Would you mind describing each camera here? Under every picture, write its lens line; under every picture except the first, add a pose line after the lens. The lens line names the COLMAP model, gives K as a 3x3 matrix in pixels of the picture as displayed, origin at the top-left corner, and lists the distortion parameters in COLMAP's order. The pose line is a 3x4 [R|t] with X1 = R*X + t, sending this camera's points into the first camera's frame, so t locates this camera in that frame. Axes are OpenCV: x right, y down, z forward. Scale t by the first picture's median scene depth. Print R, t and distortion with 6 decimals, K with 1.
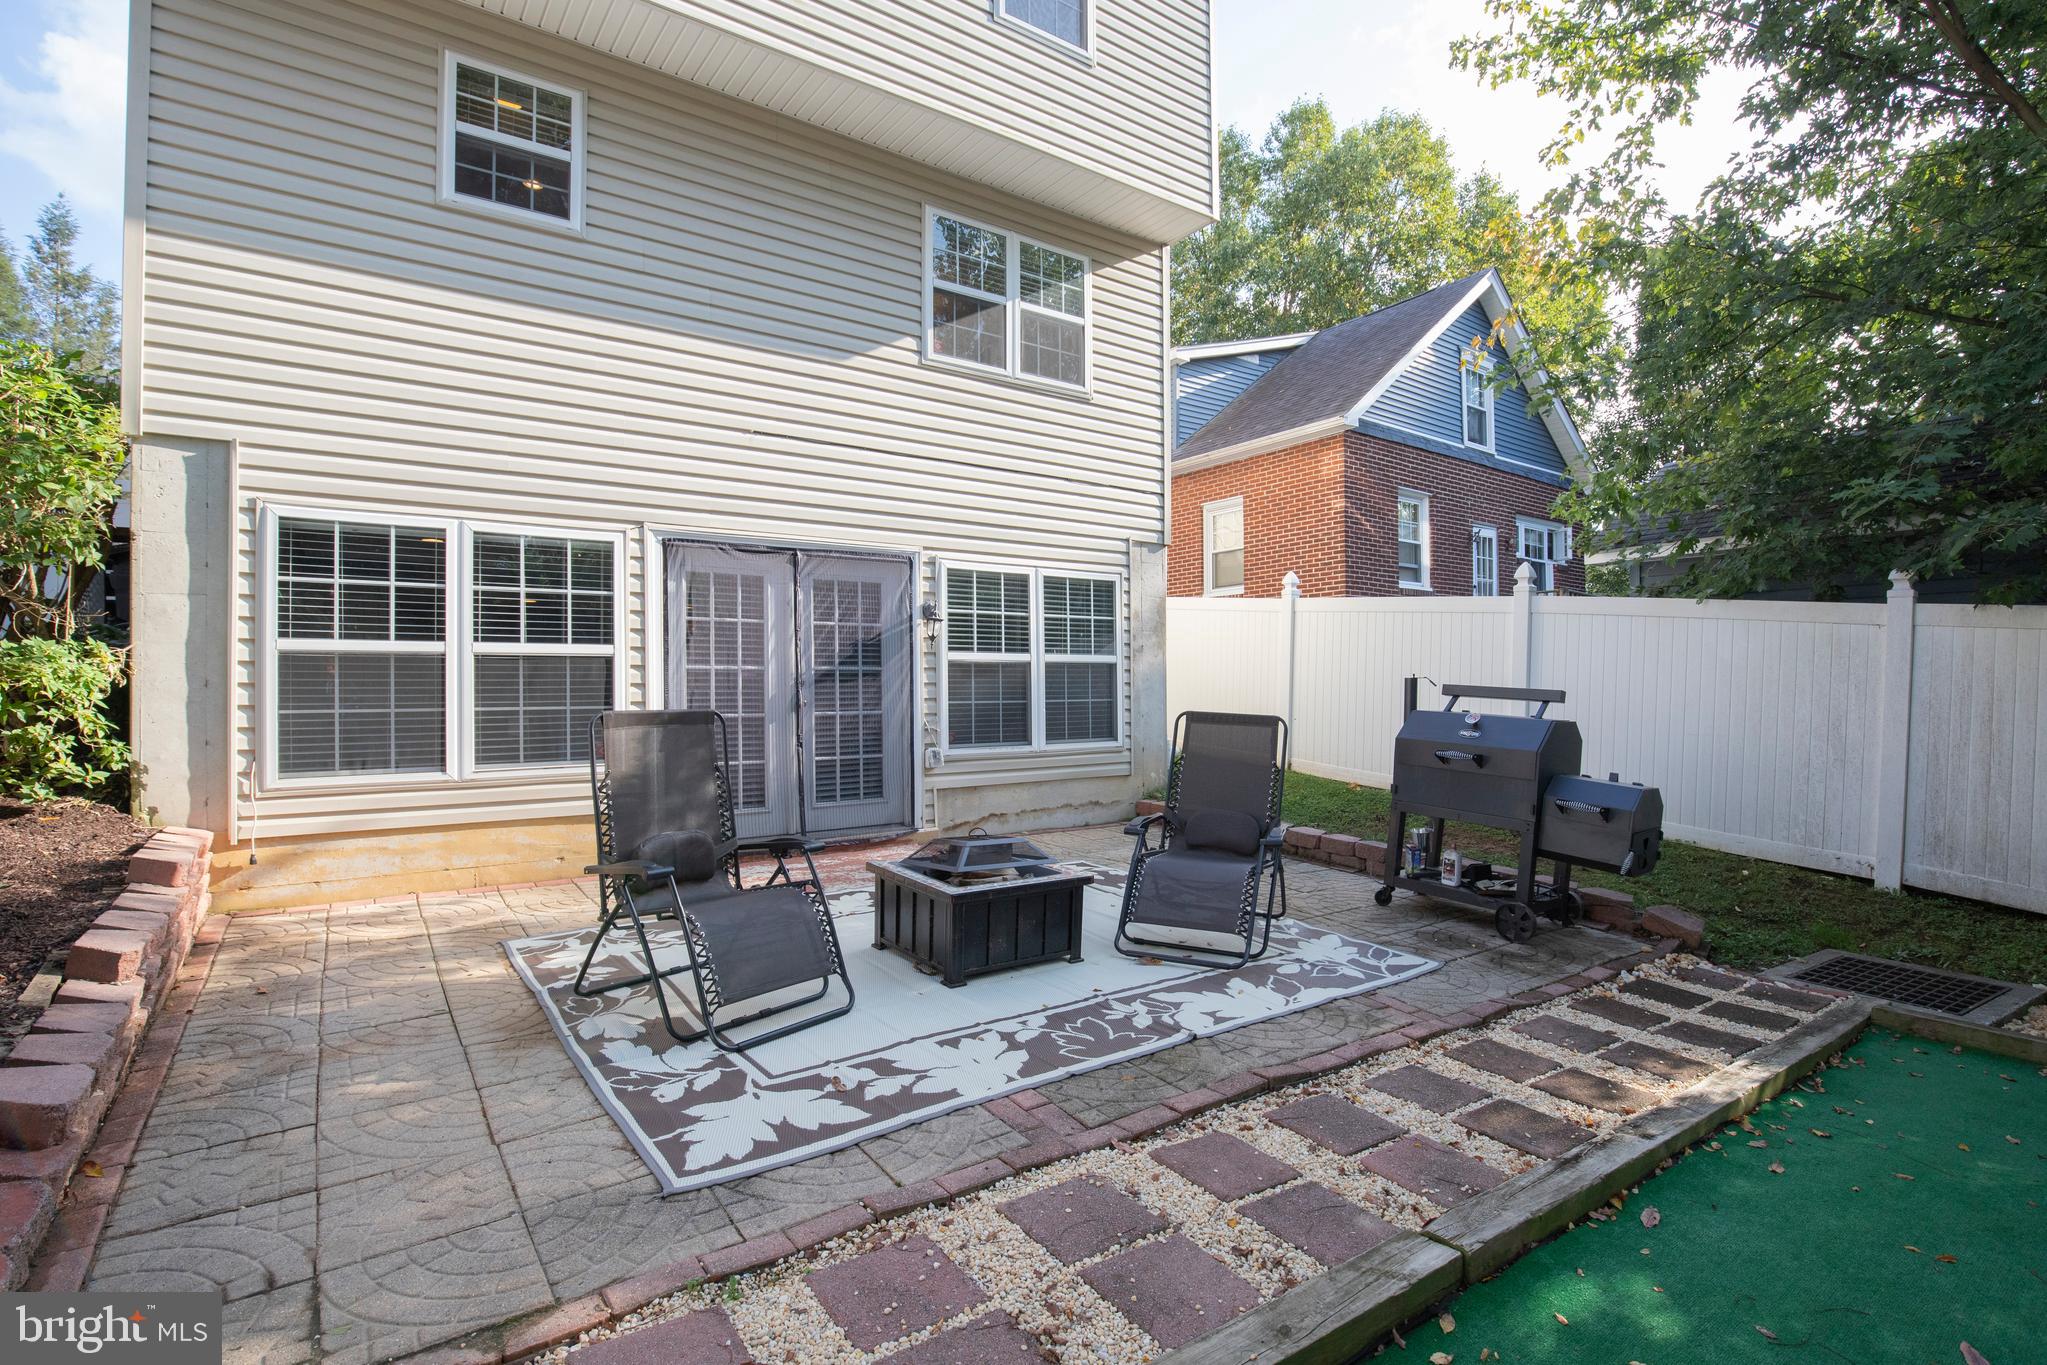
lens RADIAL K [[942.8, 0, 1027.8], [0, 942.8, 677.6], [0, 0, 1]] dist [-0.033921, 0.005385]
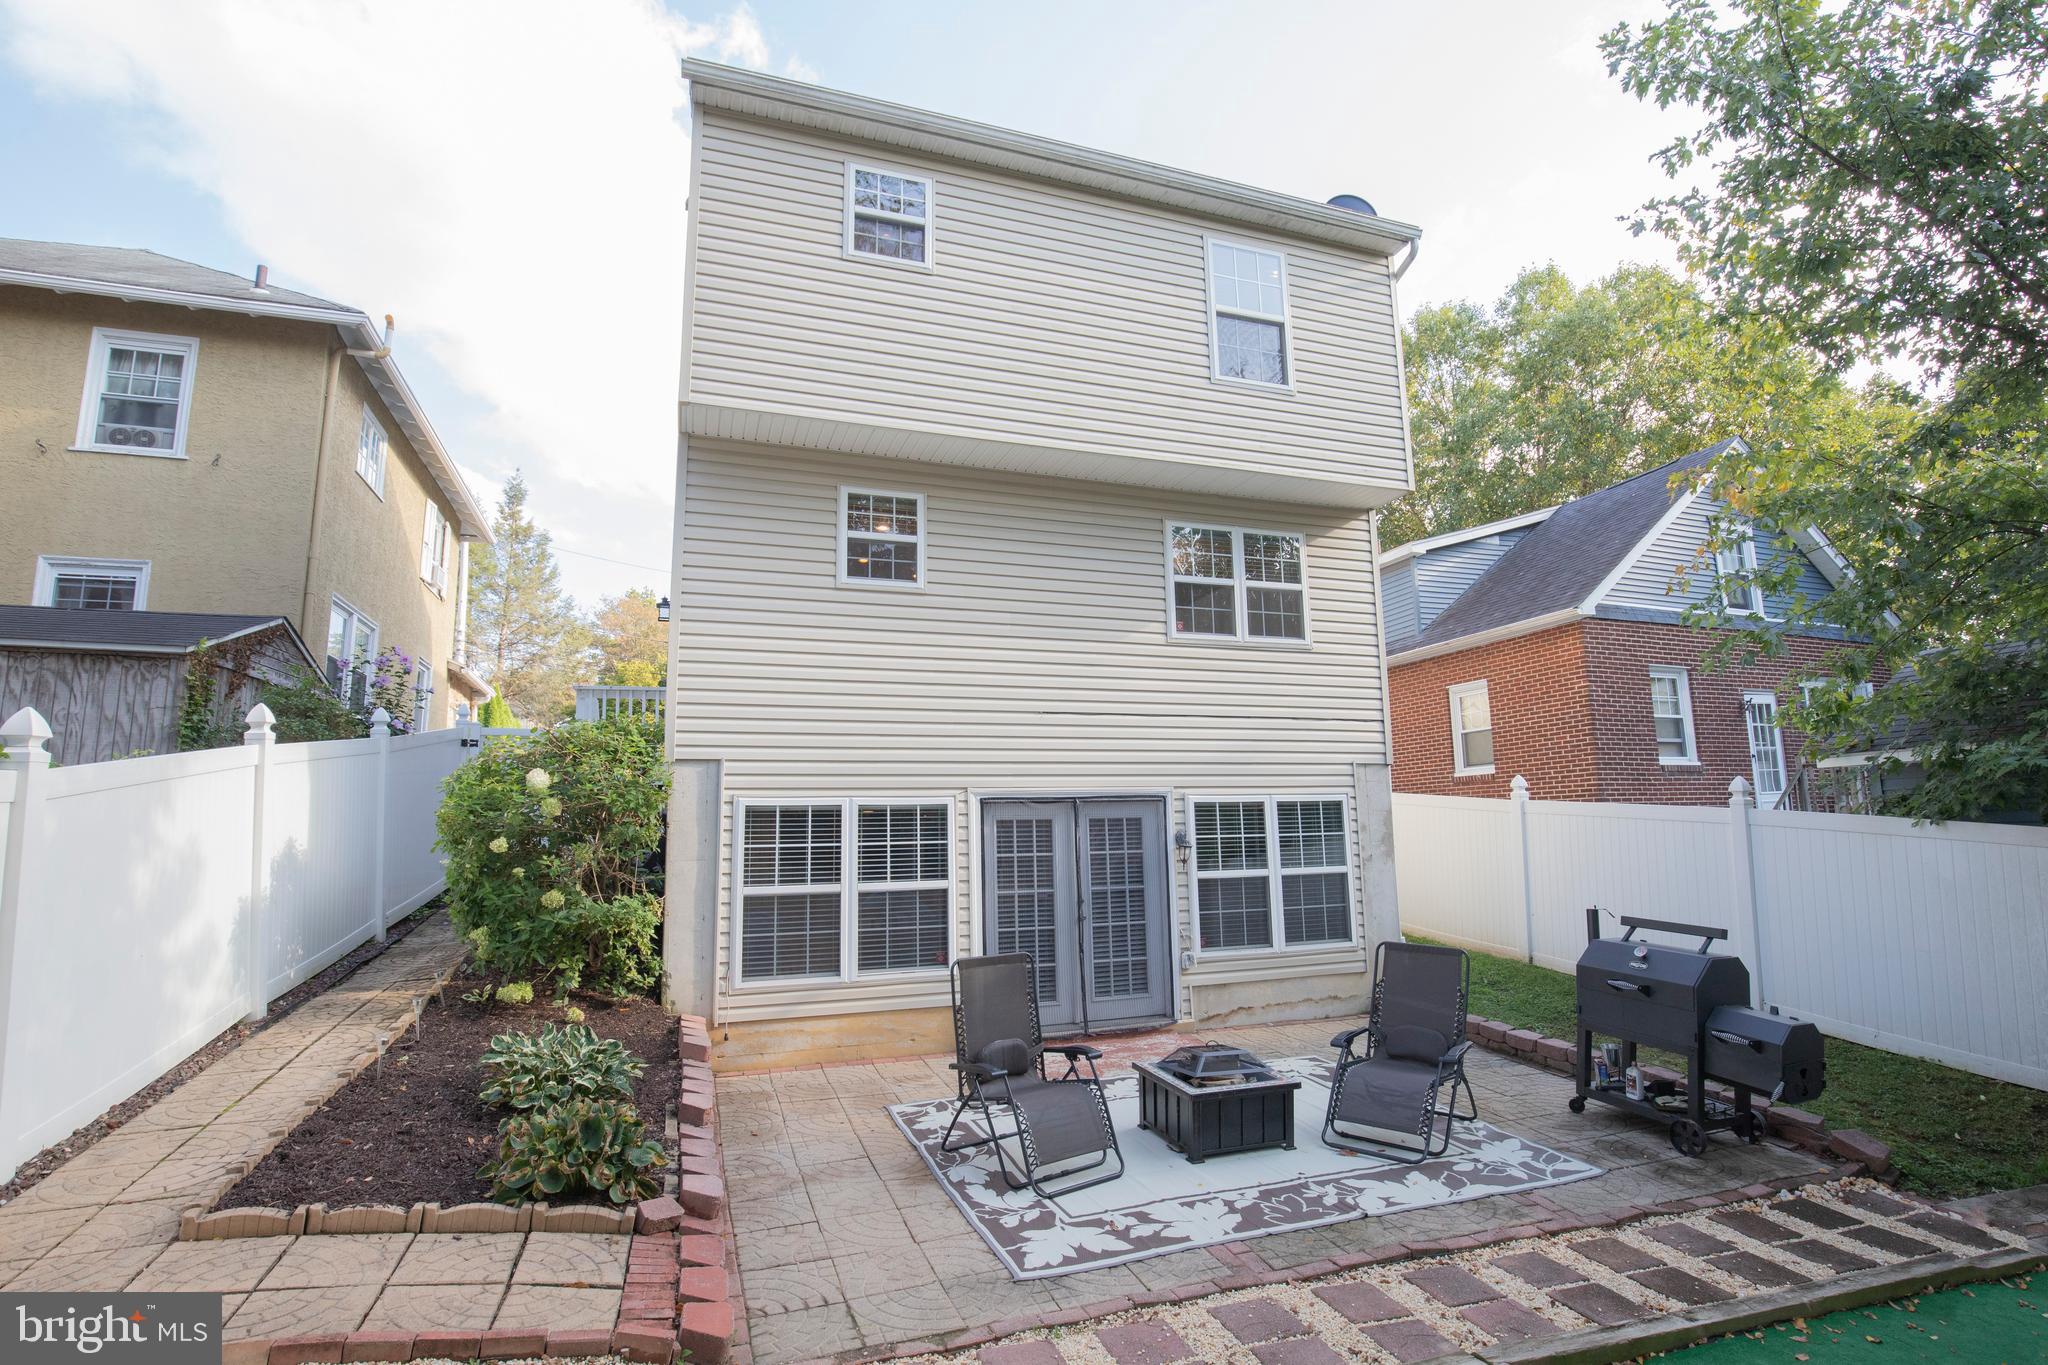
lens RADIAL K [[943.3, 0, 1038.5], [0, 943.3, 687.5], [0, 0, 1]] dist [-0.033921, 0.005385]
pose [[0.961902, -0.053073, -0.268193, 0.085714], [0.015979, 0.990213, -0.138645, -0.144625], [0.272927, 0.129077, 0.953336, -0.381315]]
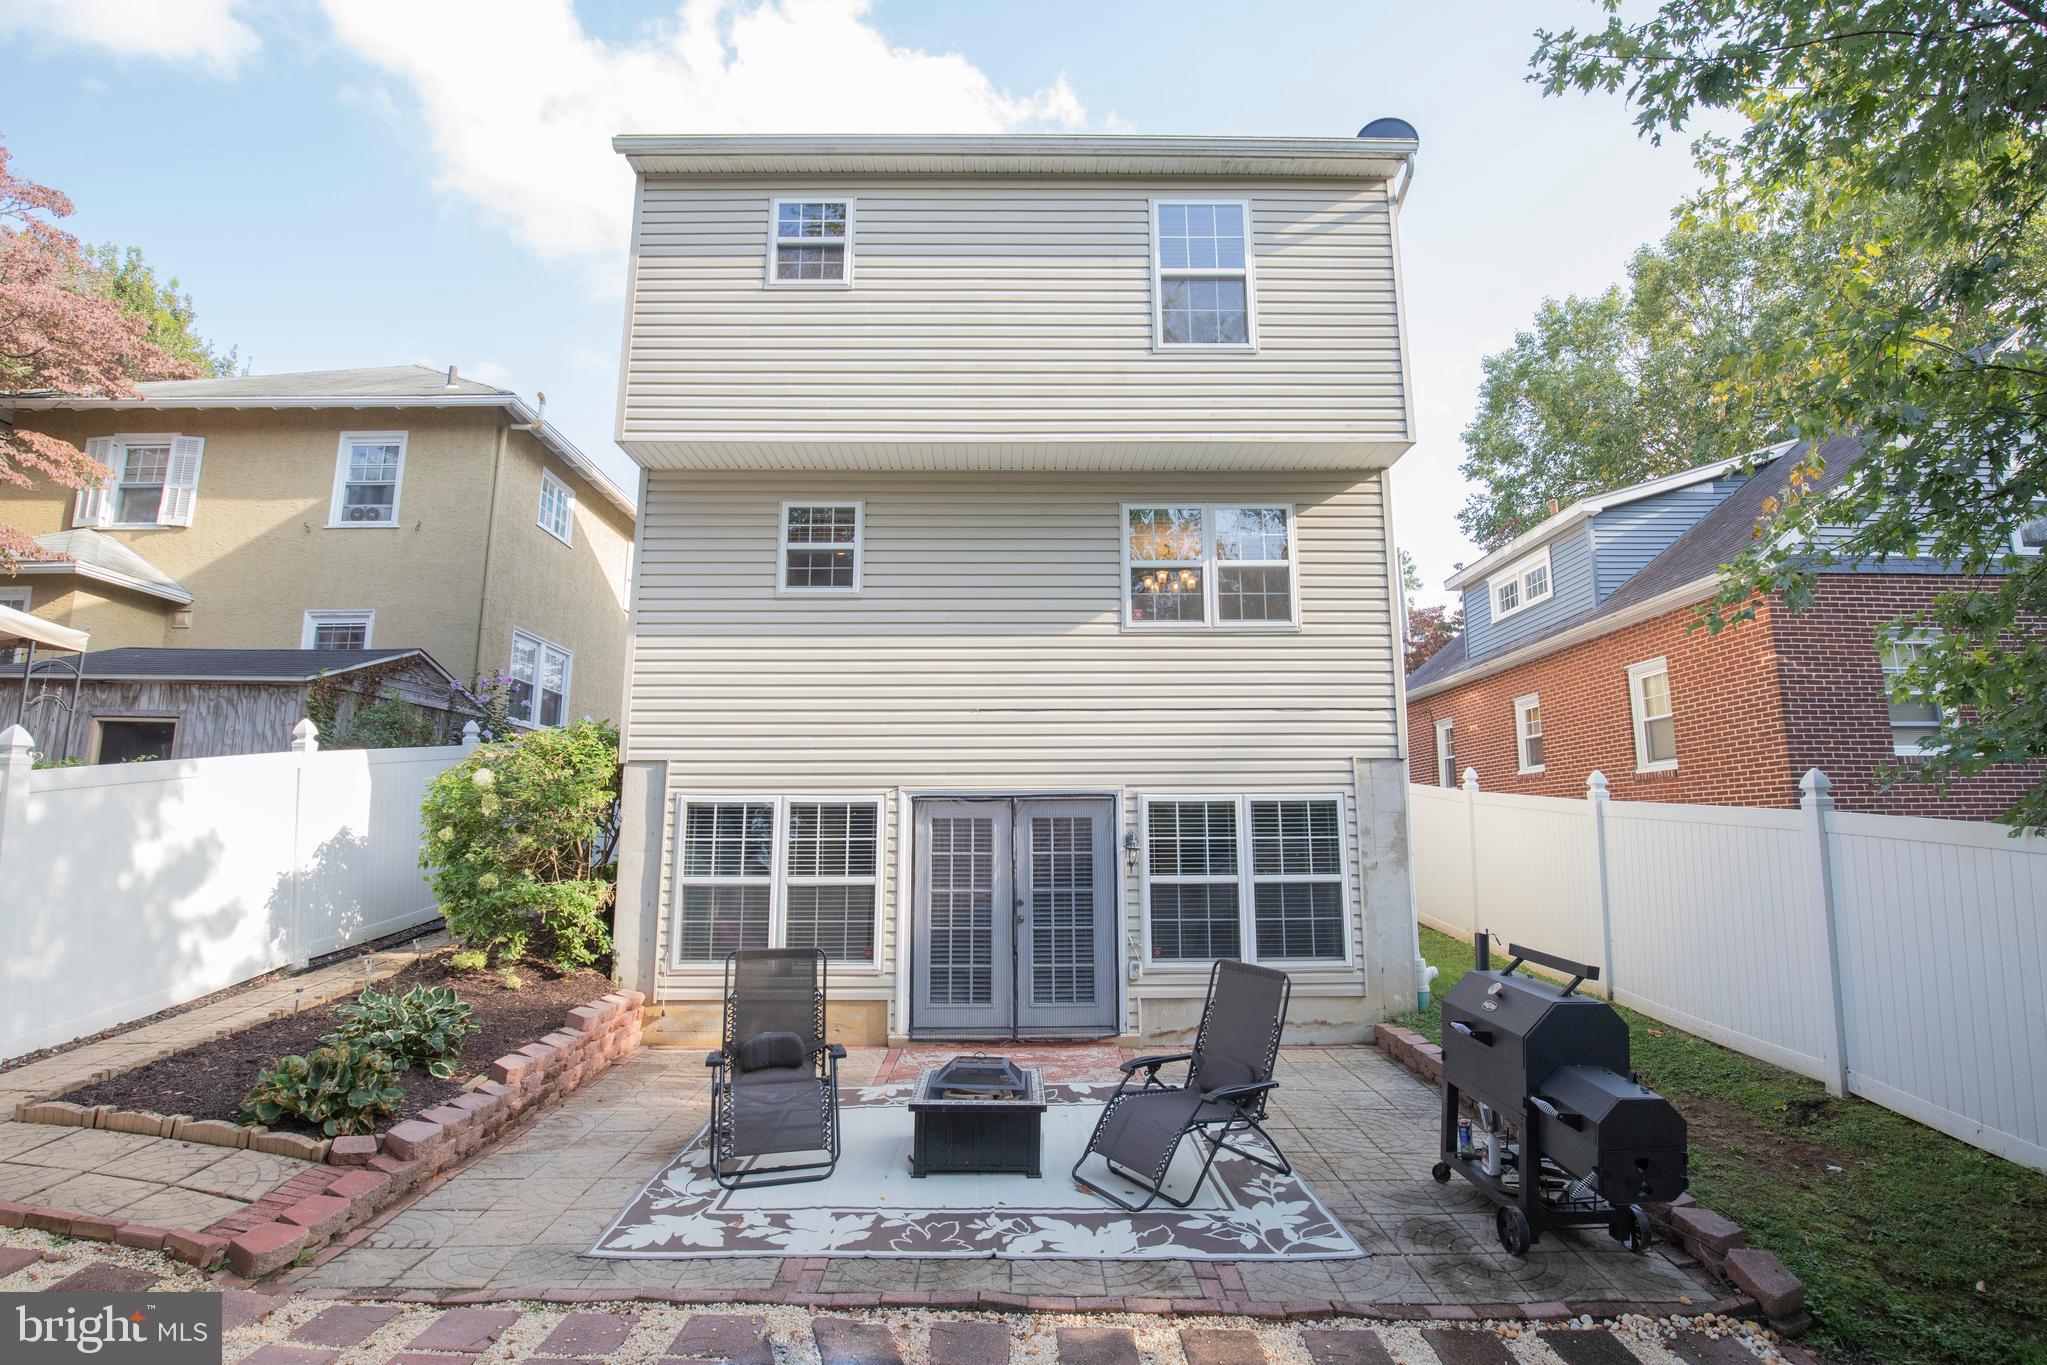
lens RADIAL K [[942.8, 0, 1056.1], [0, 942.8, 678.5], [0, 0, 1]] dist [-0.033921, 0.005385]
pose [[0.829324, -0.090555, -0.551381, 0.701990], [0.005409, 0.988036, -0.154131, -0.130306], [0.558742, 0.124842, 0.819892, -0.048384]]
